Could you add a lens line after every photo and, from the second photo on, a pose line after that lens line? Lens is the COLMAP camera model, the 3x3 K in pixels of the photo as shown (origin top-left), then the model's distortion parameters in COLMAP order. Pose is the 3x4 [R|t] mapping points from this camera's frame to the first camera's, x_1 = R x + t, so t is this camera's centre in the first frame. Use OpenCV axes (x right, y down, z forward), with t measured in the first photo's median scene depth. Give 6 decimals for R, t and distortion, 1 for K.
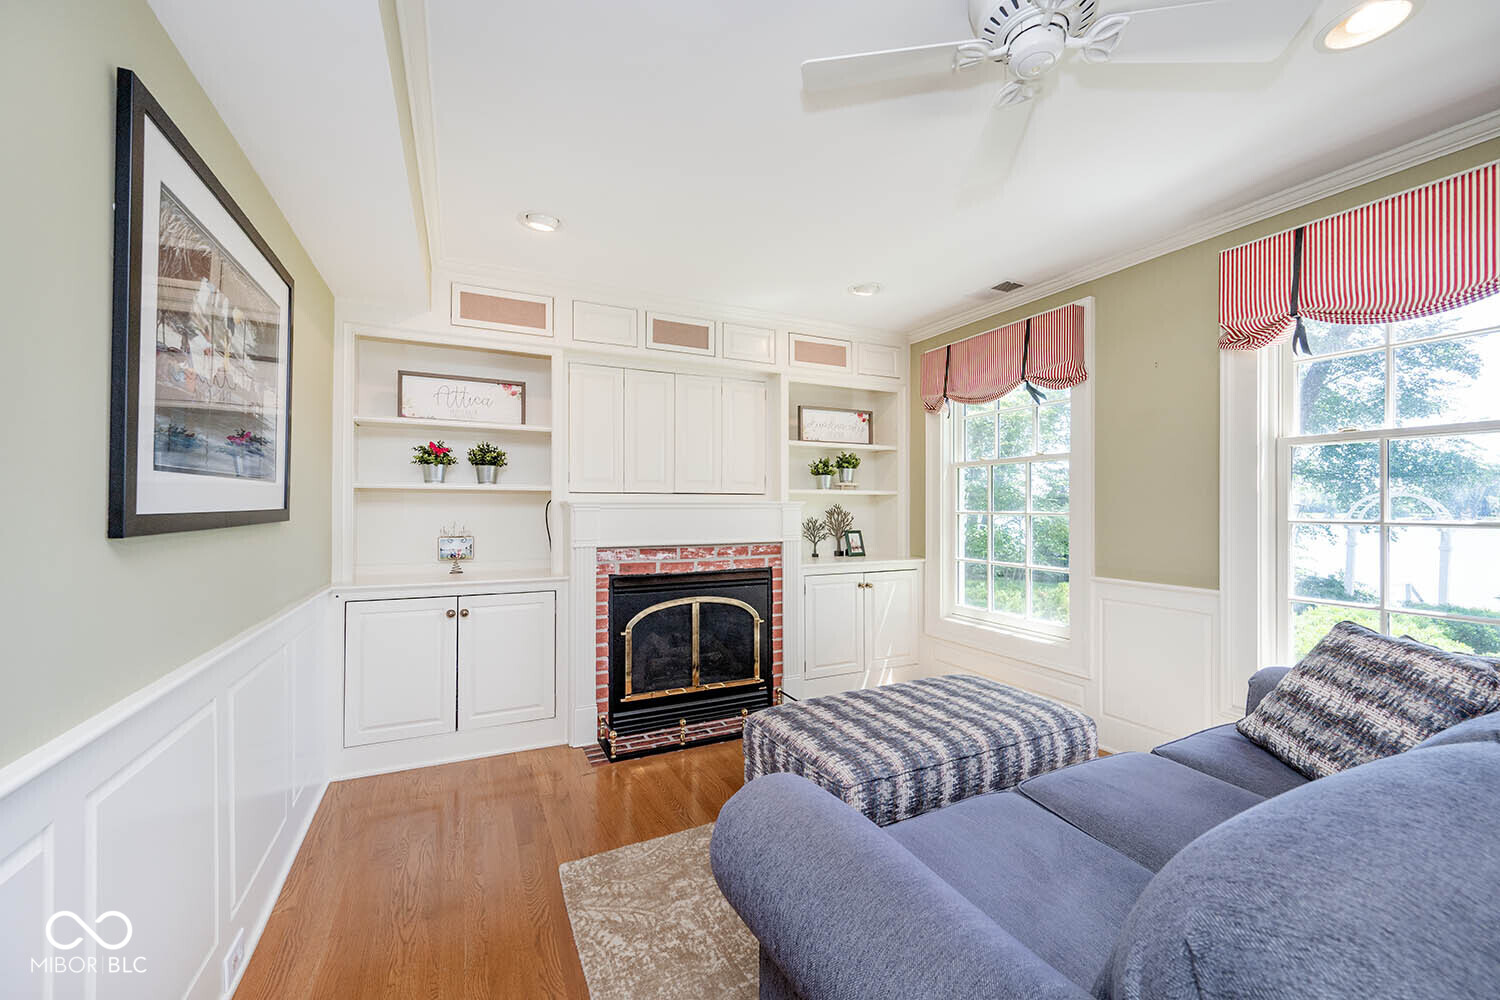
lens RADIAL K [[586.6, 0, 748.1], [0, 586.6, 503.3], [0, 0, 1]] dist [-0.001478, 0.000780]
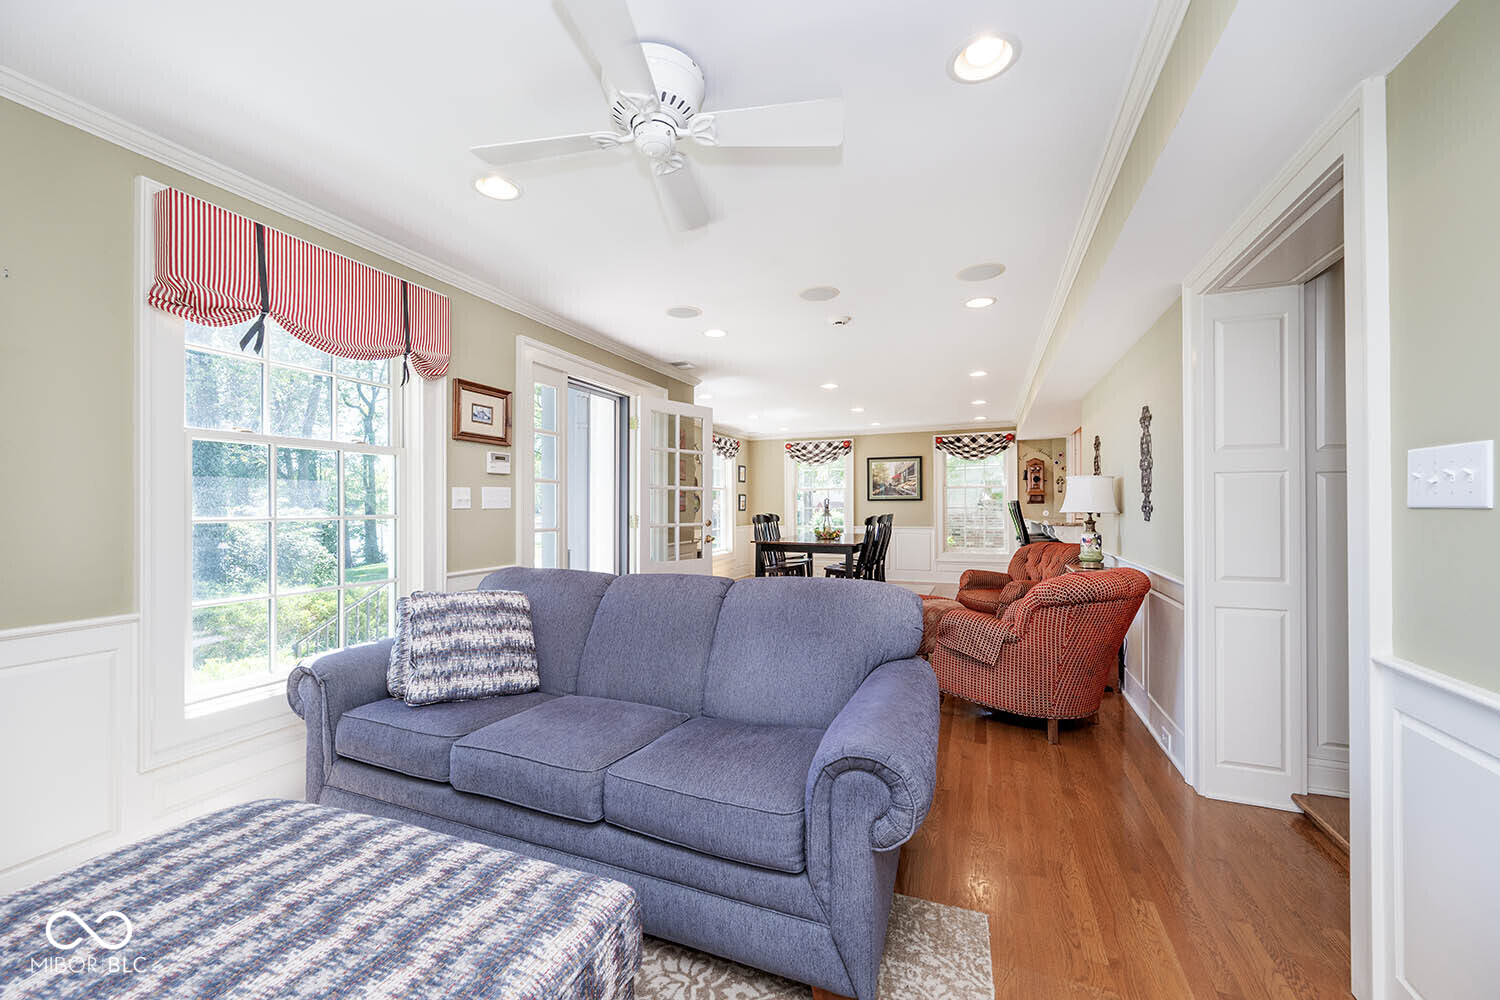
lens RADIAL K [[586.6, 0, 748.1], [0, 586.6, 503.3], [0, 0, 1]] dist [-0.001478, 0.000780]
pose [[-0.670797, 0.003140, 0.741634, -0.337826], [-0.001953, 0.999980, -0.006000, 0.008144], [-0.741638, -0.005473, -0.670778, 1.011400]]
